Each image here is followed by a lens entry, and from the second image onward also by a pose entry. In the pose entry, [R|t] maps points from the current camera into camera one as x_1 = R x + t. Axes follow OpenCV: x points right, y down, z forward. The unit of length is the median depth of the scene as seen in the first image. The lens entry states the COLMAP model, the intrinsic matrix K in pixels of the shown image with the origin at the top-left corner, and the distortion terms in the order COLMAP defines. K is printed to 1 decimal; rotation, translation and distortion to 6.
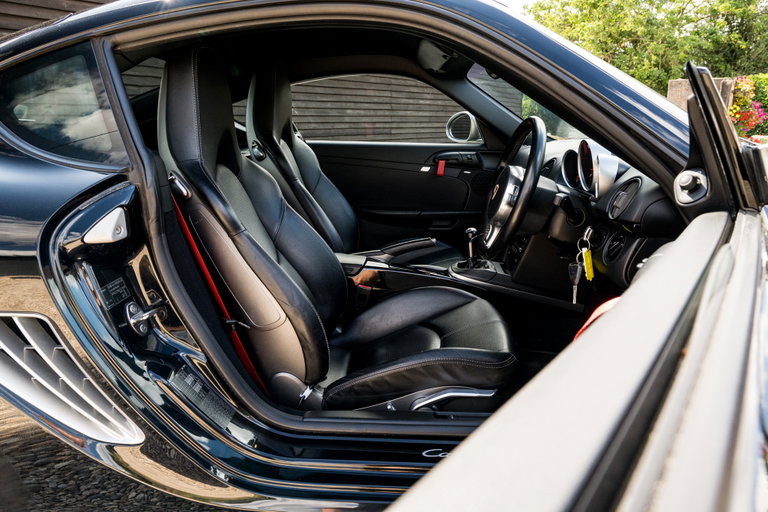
lens RADIAL K [[514.2, 0, 388.1], [0, 514.2, 253.3], [0, 0, 1]] dist [-0.002048, 0.001486]
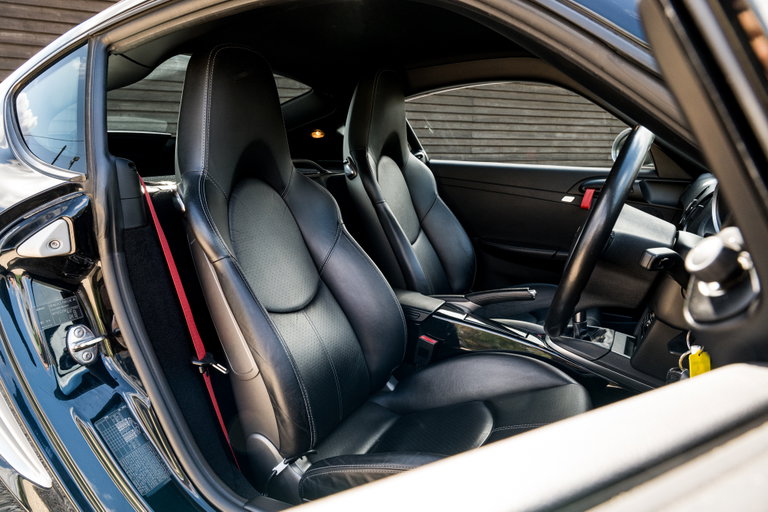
lens RADIAL K [[514.2, 0, 381.4], [0, 514.2, 258.9], [0, 0, 1]] dist [-0.002048, 0.001486]
pose [[0.908393, 0.101293, -0.405662, 0.148128], [-0.115551, 0.993243, -0.010741, -0.031565], [0.401833, 0.056632, 0.913960, 0.171264]]
